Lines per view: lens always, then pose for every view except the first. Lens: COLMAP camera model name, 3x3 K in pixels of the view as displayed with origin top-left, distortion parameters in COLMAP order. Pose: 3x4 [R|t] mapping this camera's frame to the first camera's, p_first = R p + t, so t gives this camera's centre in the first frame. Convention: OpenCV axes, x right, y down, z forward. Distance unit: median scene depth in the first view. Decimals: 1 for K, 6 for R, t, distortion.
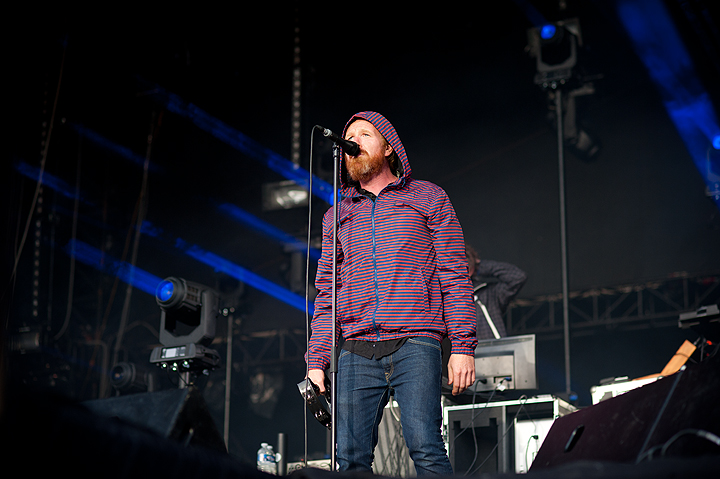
lens RADIAL K [[1740.1, 0, 361.5], [0, 1740.1, 237.6], [0, 0, 1]] dist [-0.014378, 0.000000]
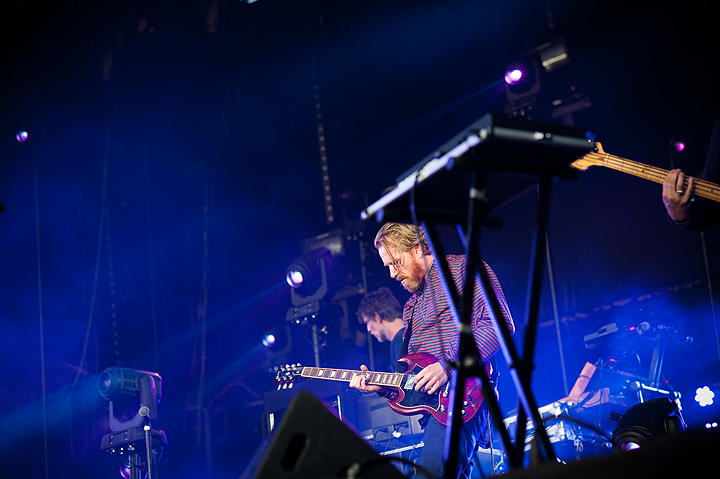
lens RADIAL K [[1740.1, 0, 361.8], [0, 1740.1, 245.4], [0, 0, 1]] dist [-0.014378, 0.000000]
pose [[0.980935, -0.147962, -0.125992, 0.186579], [0.147403, 0.988980, -0.013799, -0.013982], [0.126645, -0.005035, 0.991935, -0.038855]]
